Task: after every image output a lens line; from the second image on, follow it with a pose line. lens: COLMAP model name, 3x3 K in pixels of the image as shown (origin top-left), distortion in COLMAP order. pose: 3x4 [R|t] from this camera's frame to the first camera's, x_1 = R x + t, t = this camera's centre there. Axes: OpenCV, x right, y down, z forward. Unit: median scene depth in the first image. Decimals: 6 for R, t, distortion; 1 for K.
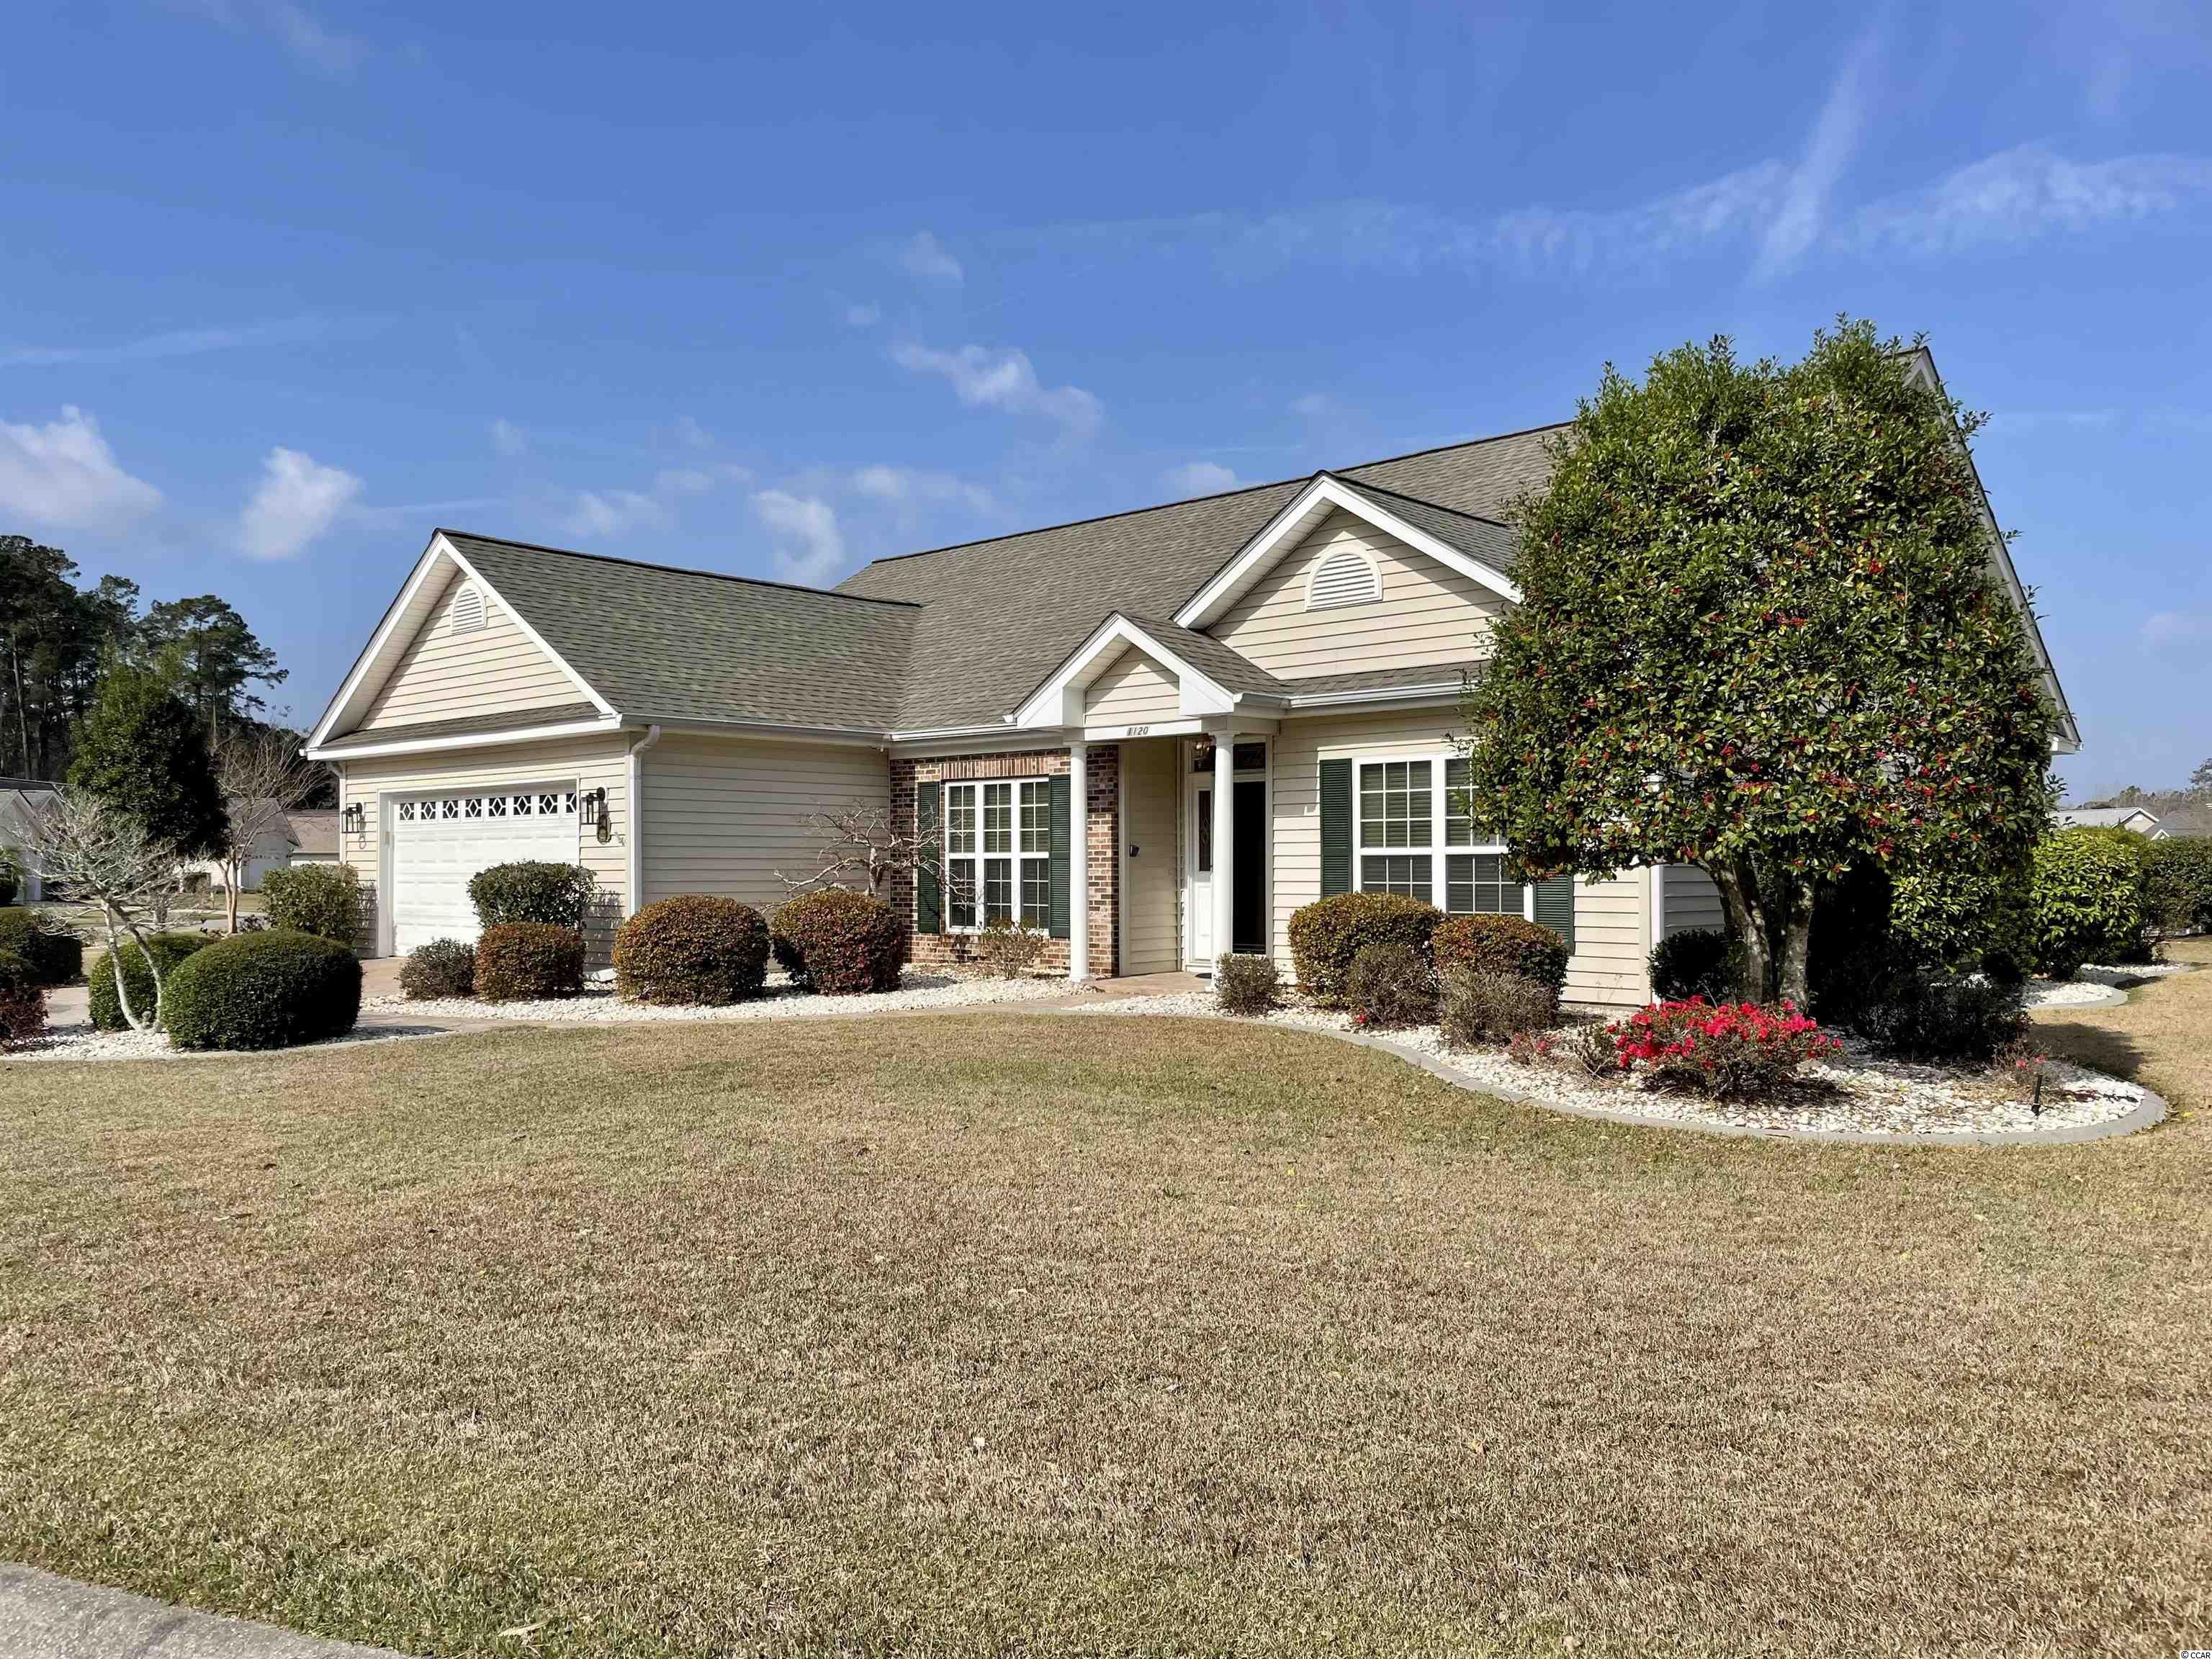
lens RADIAL K [[1669.4, 0, 1105.9], [0, 1669.4, 845.0], [0, 0, 1]] dist [0.083106, -0.104591]
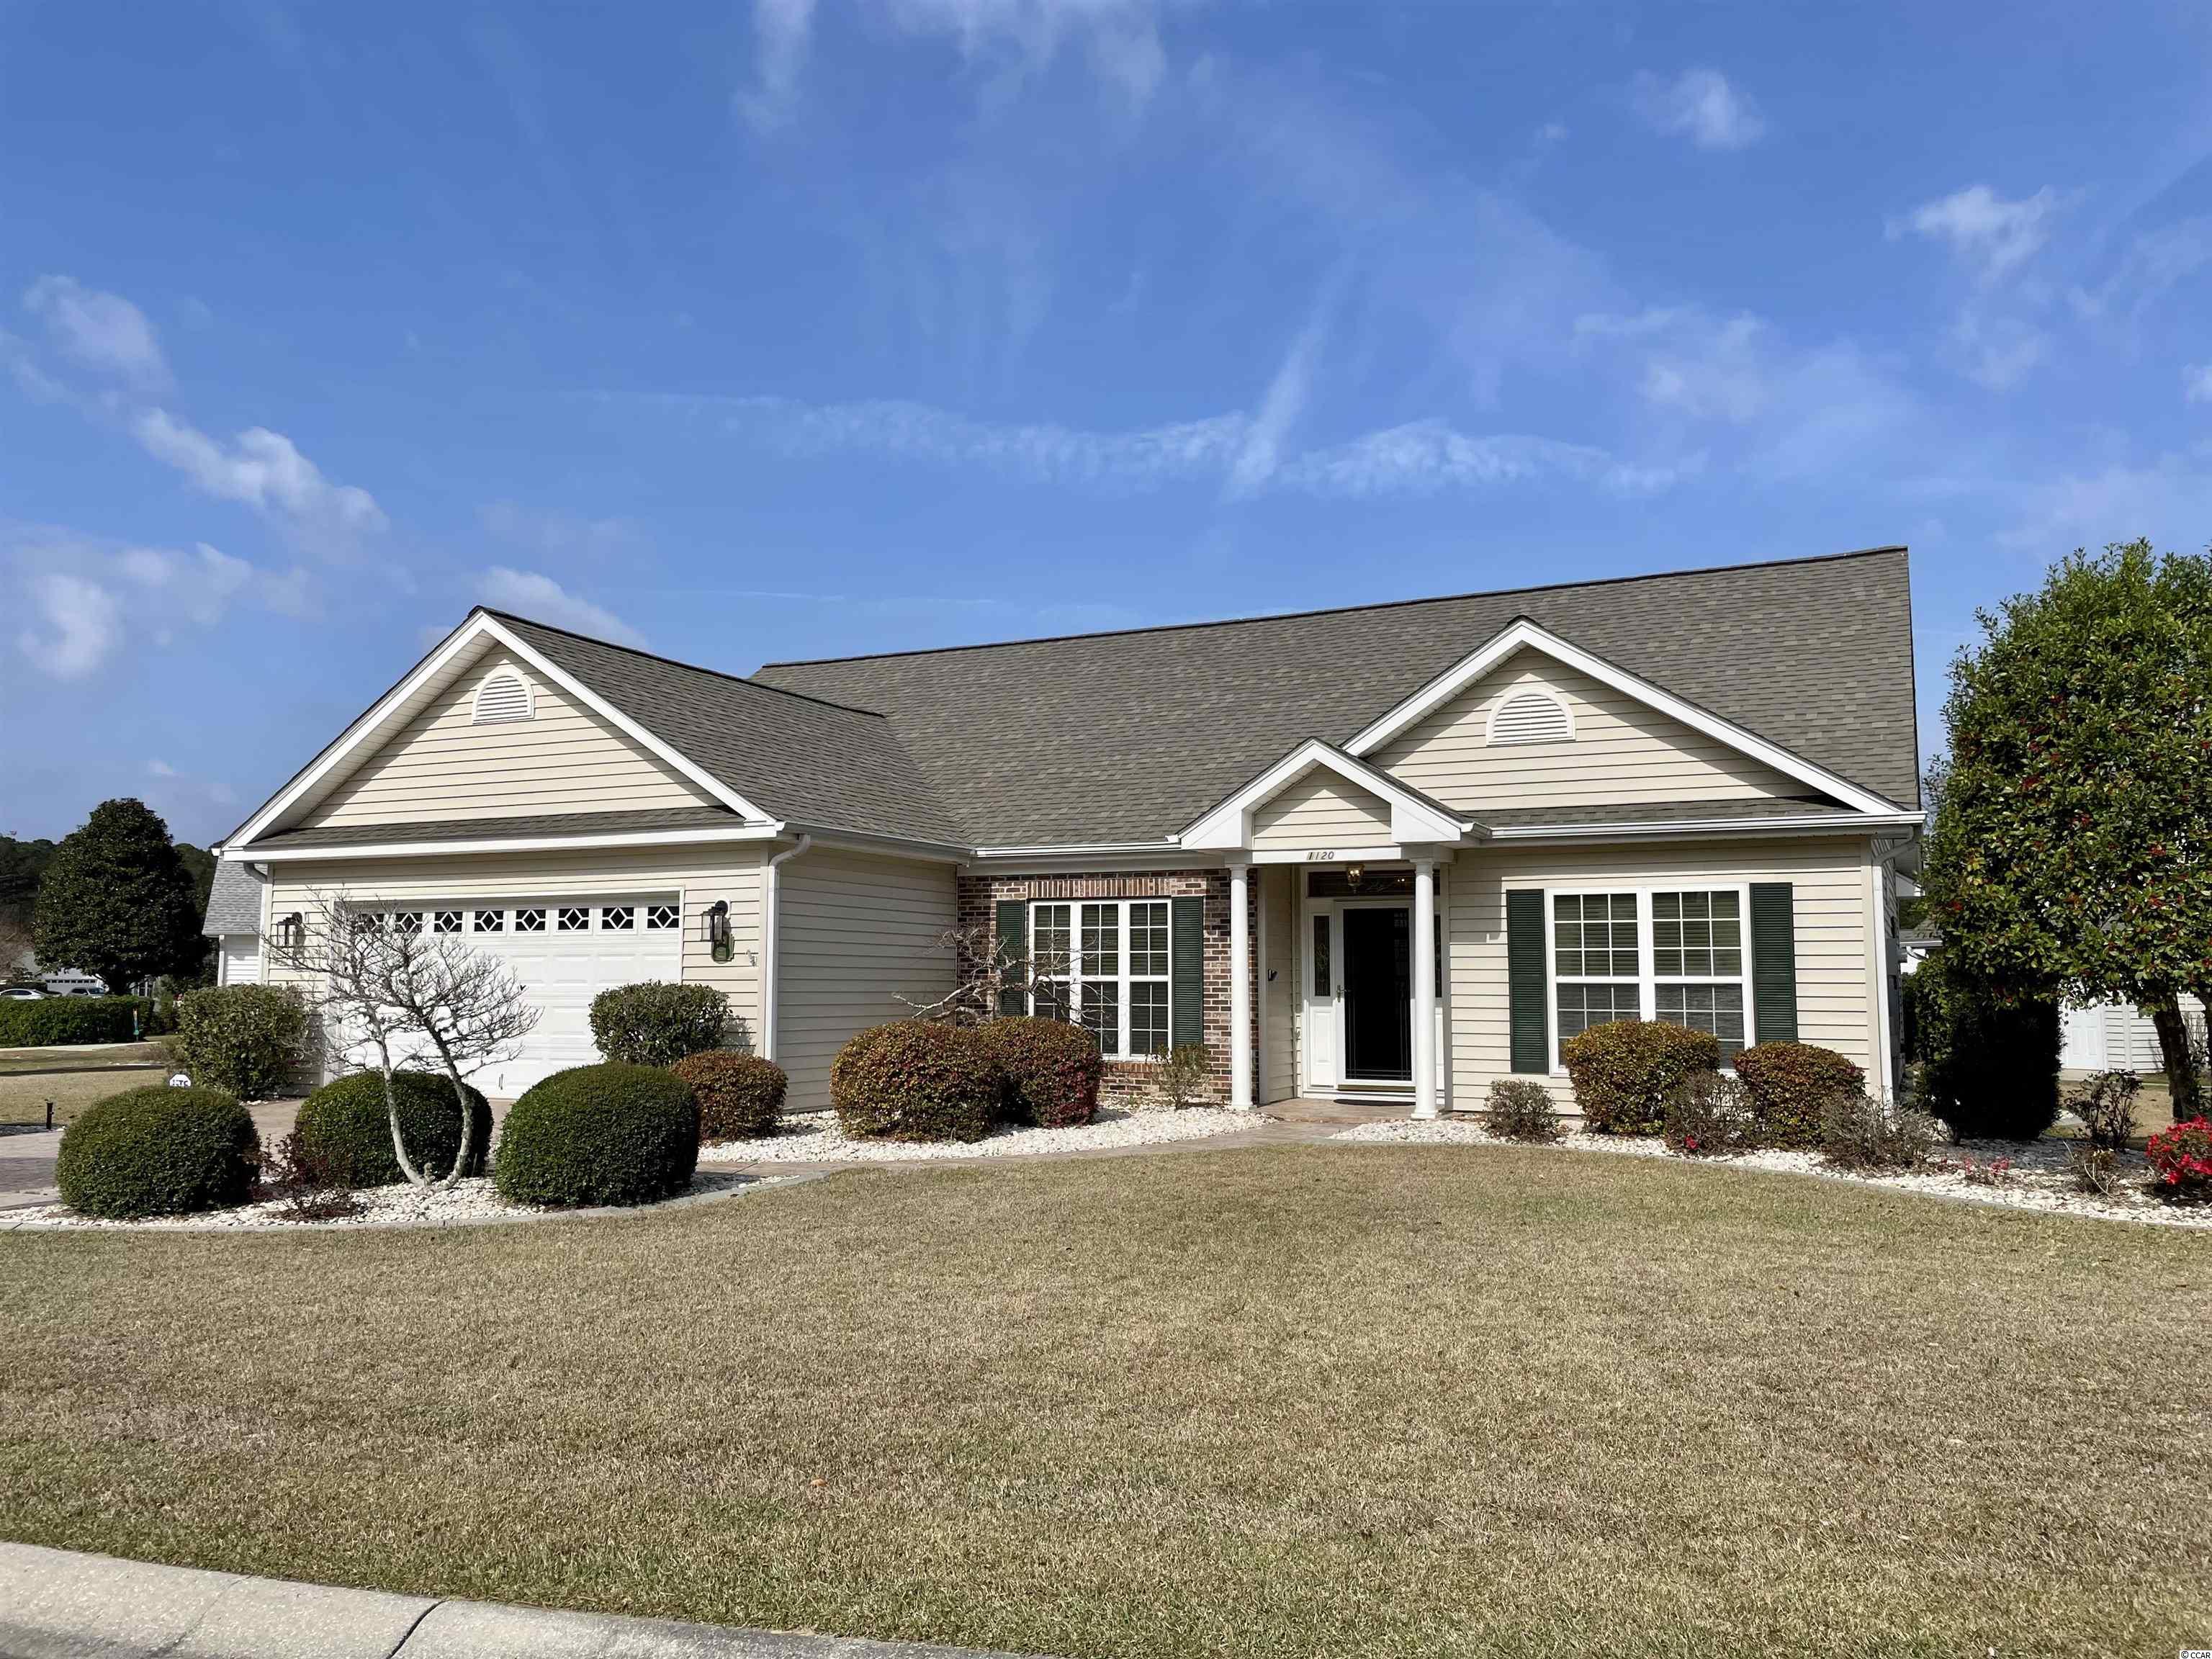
lens RADIAL K [[1669.4, 0, 1104.4], [0, 1669.4, 813.7], [0, 0, 1]] dist [0.083106, -0.104591]
pose [[0.955684, 0.036774, 0.292089, -0.381031], [-0.010028, 0.995658, -0.092541, 0.000737], [-0.294224, 0.085510, 0.951903, 0.076284]]
